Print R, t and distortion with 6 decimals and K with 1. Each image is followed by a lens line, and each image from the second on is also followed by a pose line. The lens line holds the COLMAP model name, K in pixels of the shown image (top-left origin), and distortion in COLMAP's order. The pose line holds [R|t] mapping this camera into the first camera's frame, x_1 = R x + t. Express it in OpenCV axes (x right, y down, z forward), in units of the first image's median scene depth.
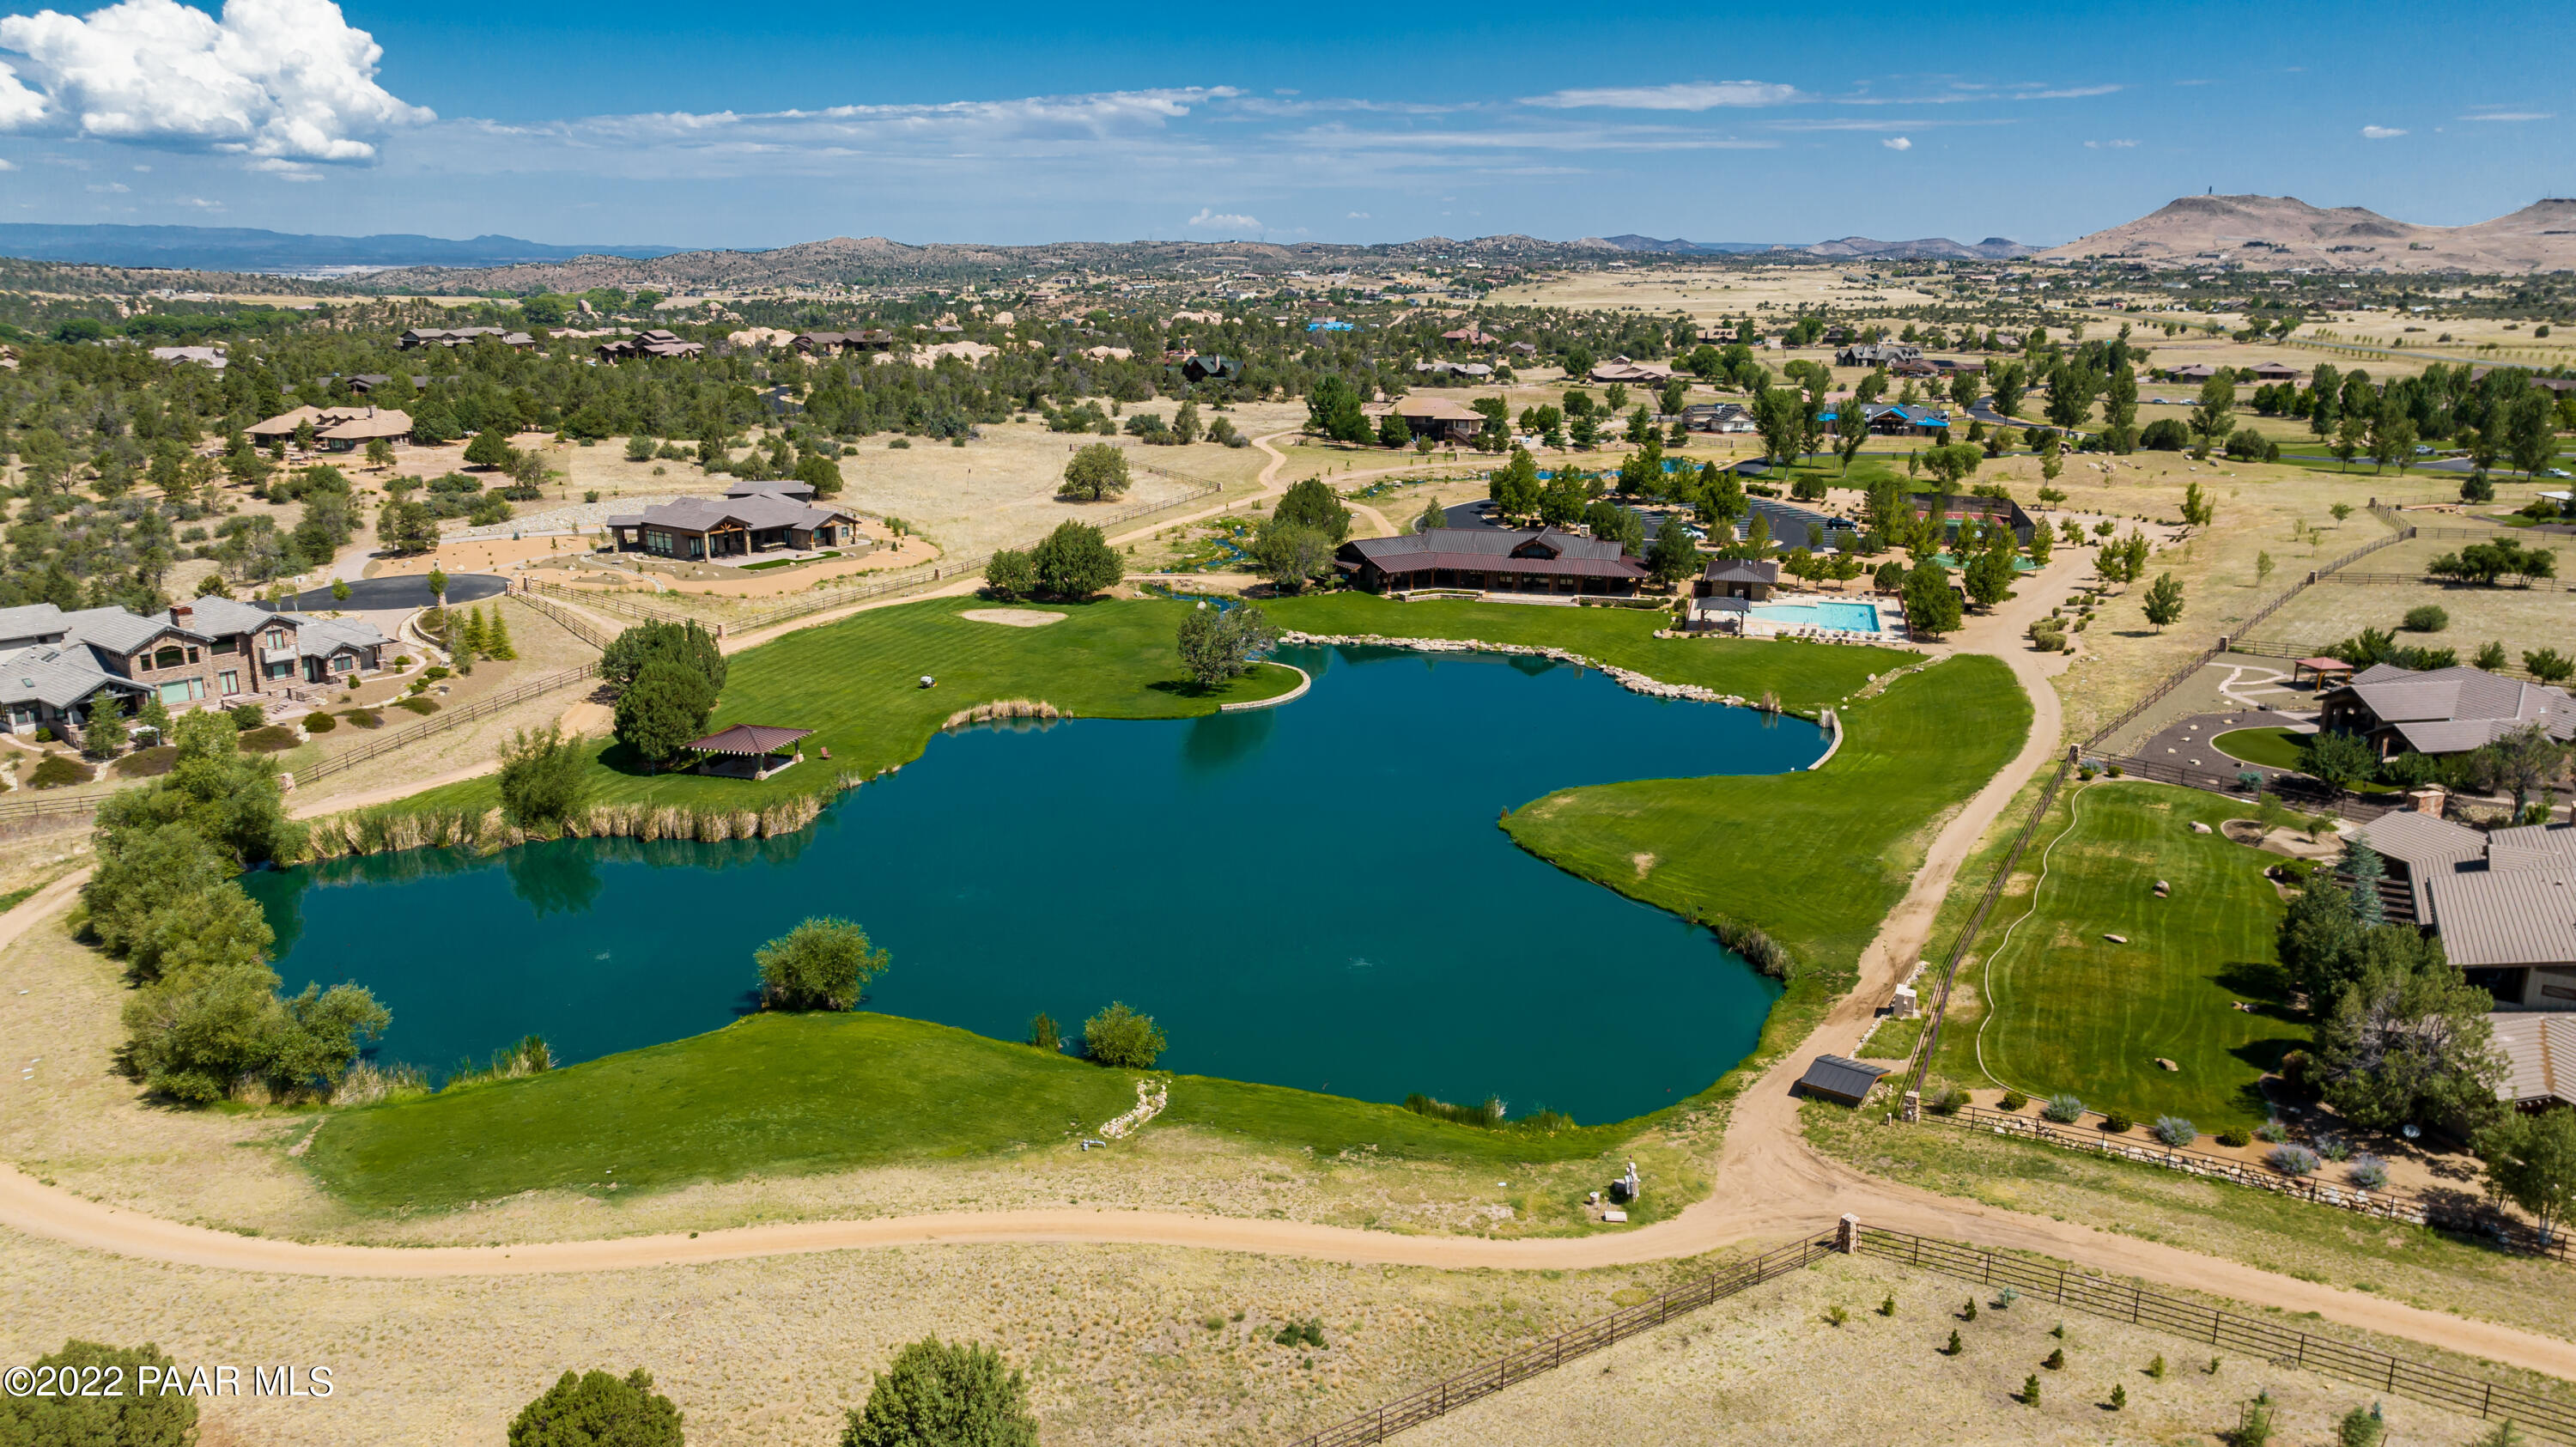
lens RADIAL K [[1826.7, 0, 1282.3], [0, 1826.7, 741.8], [0, 0, 1]] dist [0.000281, 0.005774]
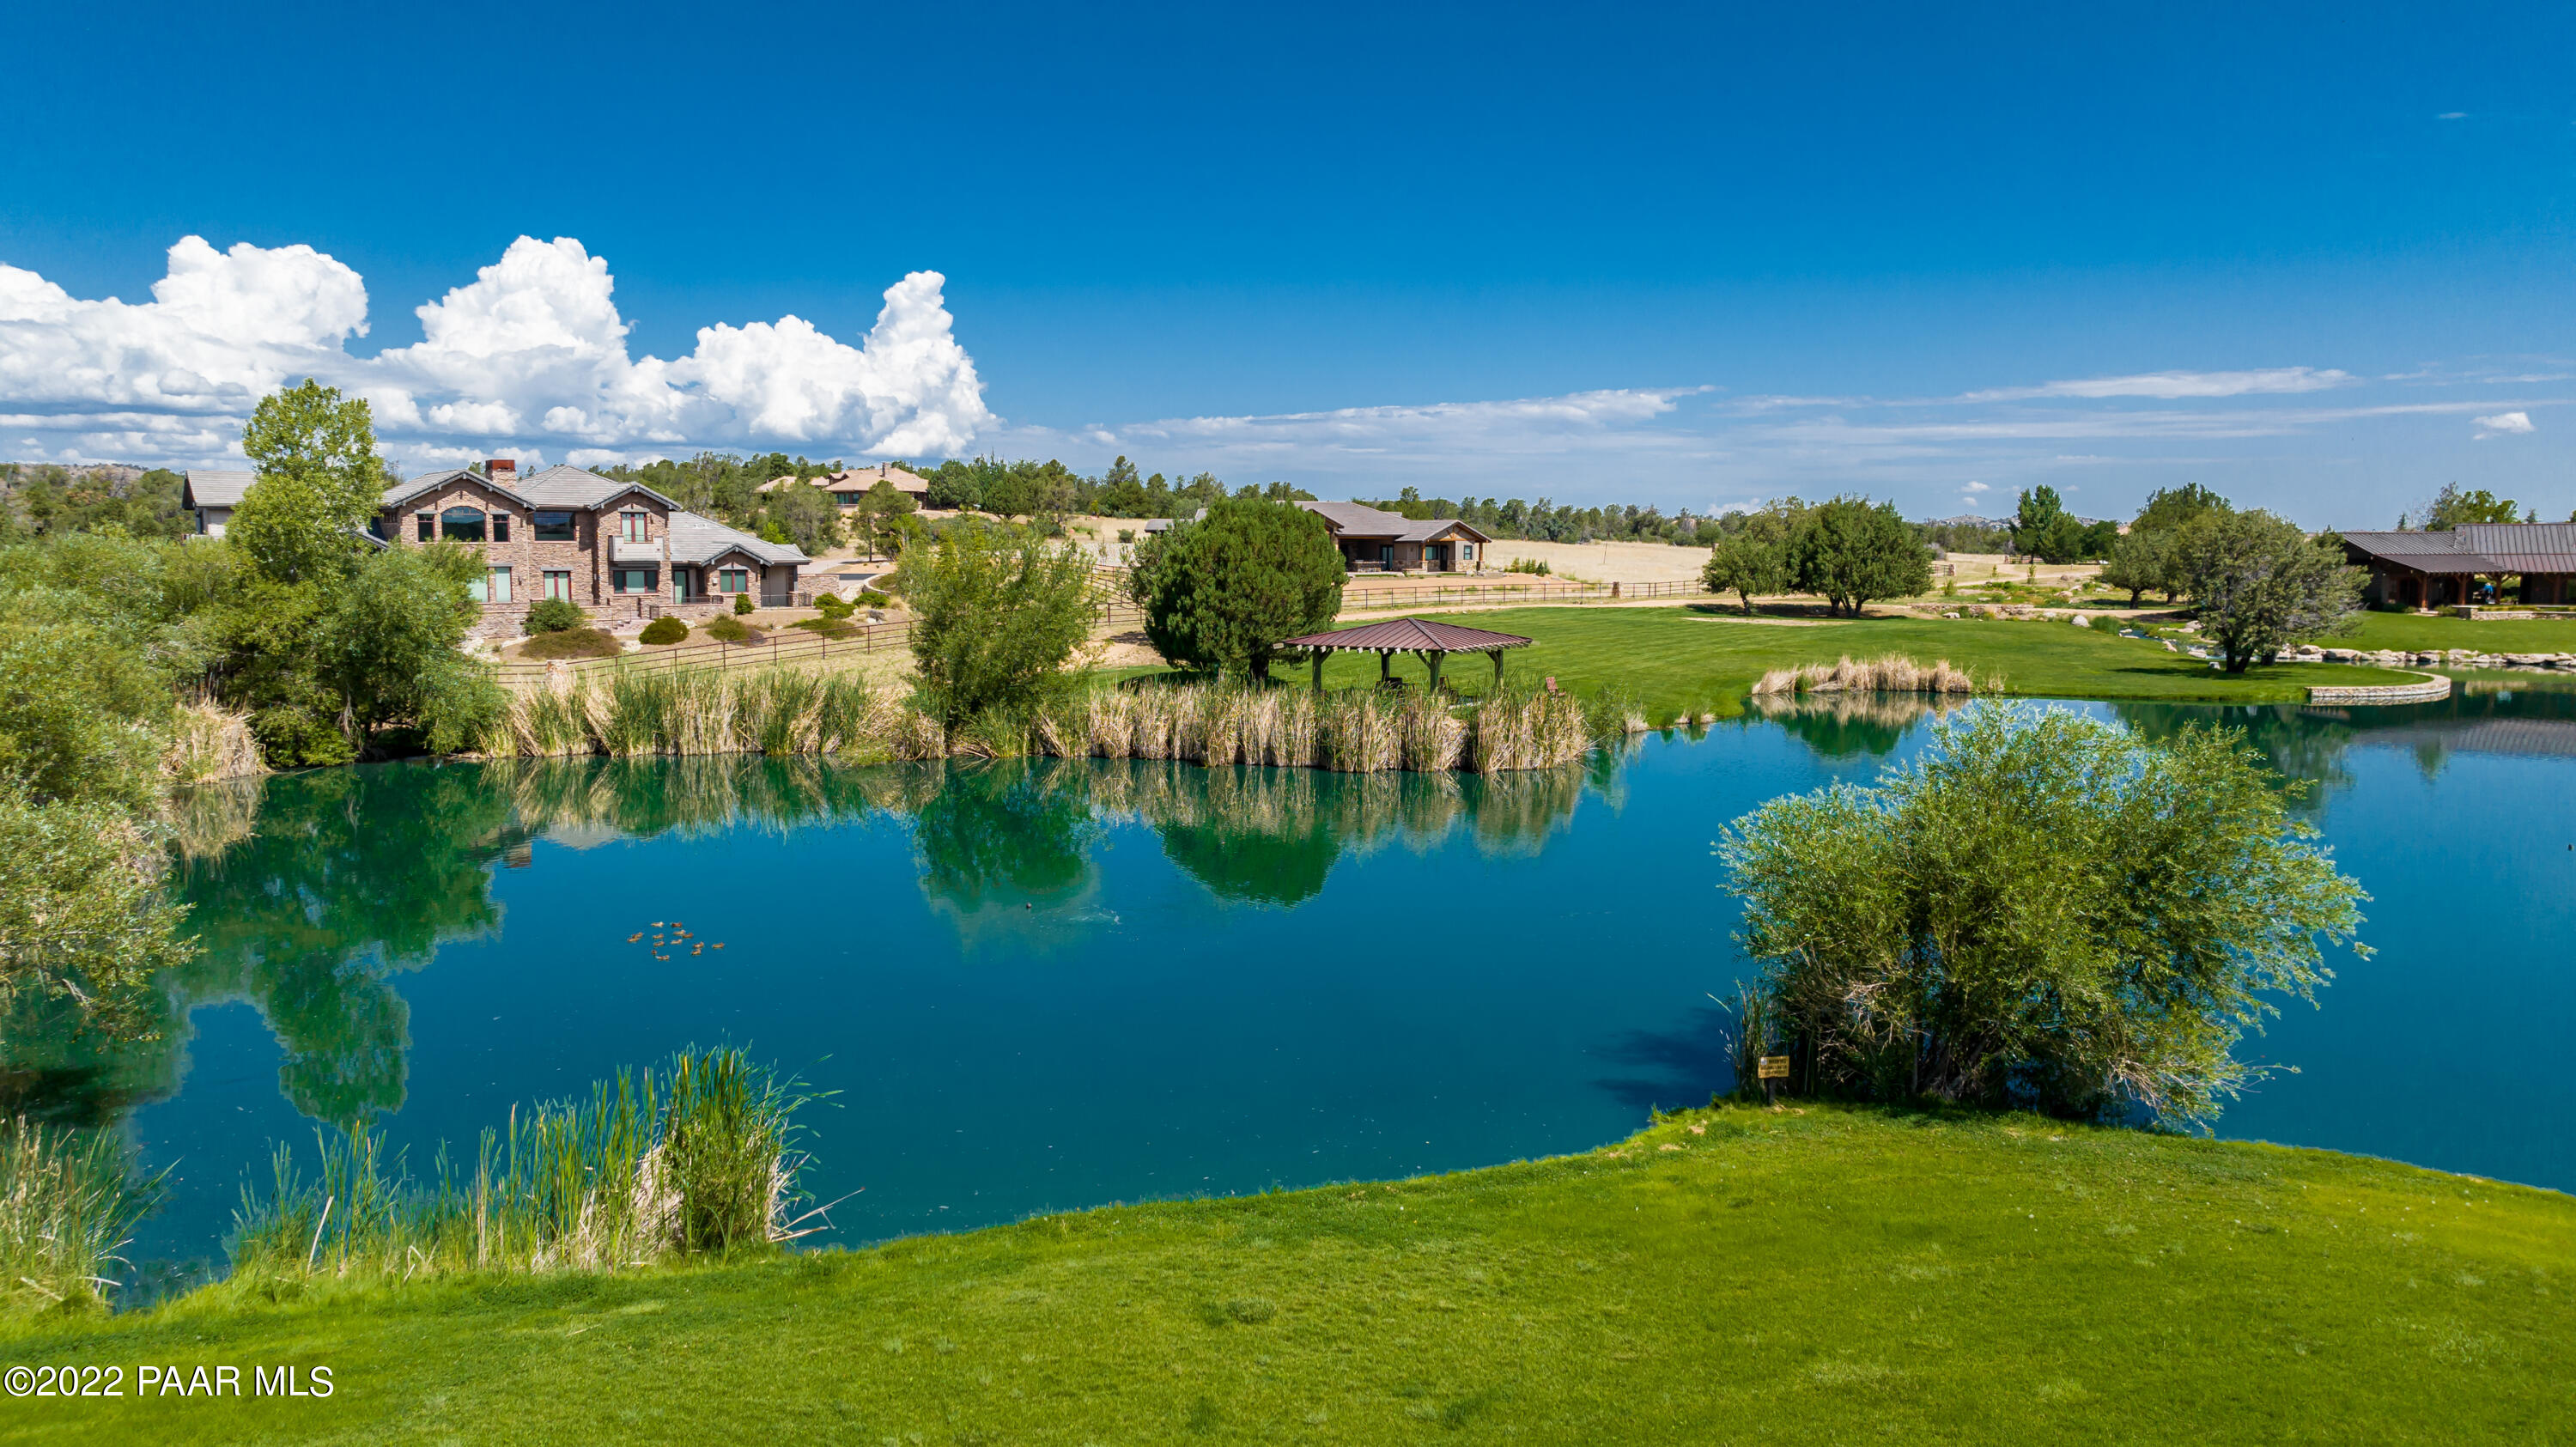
lens RADIAL K [[1801.3, 0, 1281.0], [0, 1801.3, 733.5], [0, 0, 1]] dist [-0.039367, 0.069898]
pose [[0.964354, 0.026993, -0.263235, -0.219724], [-0.069396, 0.985764, -0.153148, 0.109189], [0.255354, 0.165956, 0.952498, 0.598899]]
